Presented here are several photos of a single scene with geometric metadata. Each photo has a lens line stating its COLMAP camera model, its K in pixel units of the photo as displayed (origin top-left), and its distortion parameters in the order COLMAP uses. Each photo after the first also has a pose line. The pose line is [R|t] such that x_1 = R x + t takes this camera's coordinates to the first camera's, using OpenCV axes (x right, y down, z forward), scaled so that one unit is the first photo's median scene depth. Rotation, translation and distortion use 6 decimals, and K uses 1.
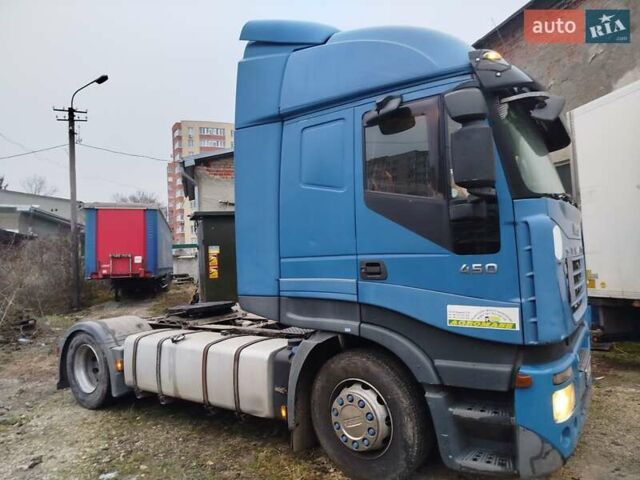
lens RADIAL K [[453.7, 0, 320.0], [0, 453.7, 242.2], [0, 0, 1]] dist [0.038118, 0.000939]
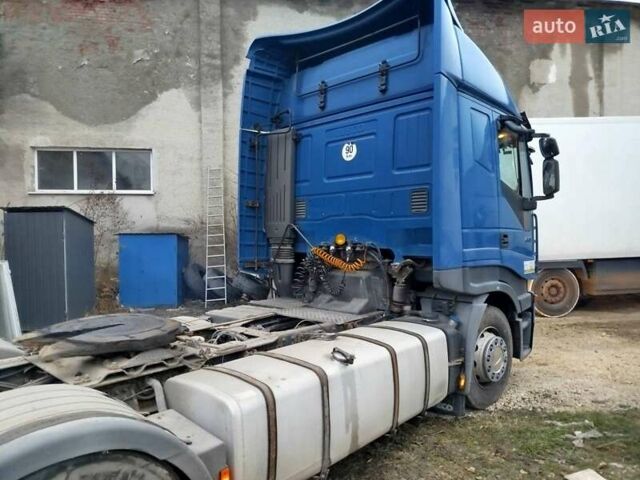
lens RADIAL K [[453.7, 0, 322.6], [0, 453.7, 241.5], [0, 0, 1]] dist [0.038118, 0.000939]
pose [[0.151610, 0.017351, 0.988288, -0.962874], [-0.019934, 0.999696, -0.014493, 0.071614], [-0.988239, -0.017503, 0.151910, 0.991811]]
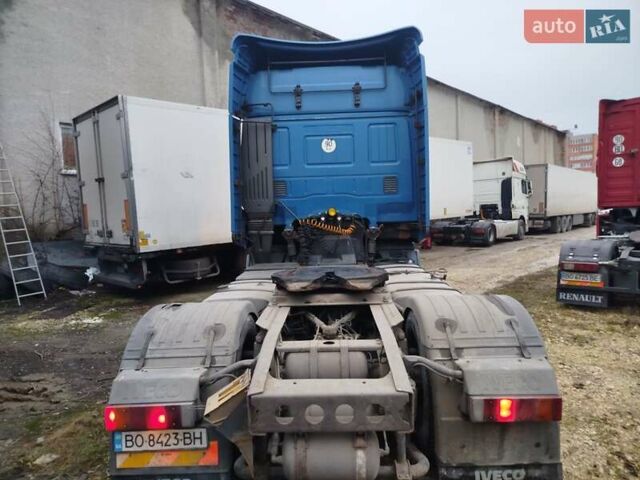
lens RADIAL K [[453.7, 0, 321.6], [0, 453.7, 240.0], [0, 0, 1]] dist [0.038118, 0.000939]
pose [[-0.535590, -0.000763, 0.844478, -1.076251], [0.025748, 0.999520, 0.017233, 0.110490], [-0.844086, 0.030973, -0.535313, 1.855201]]
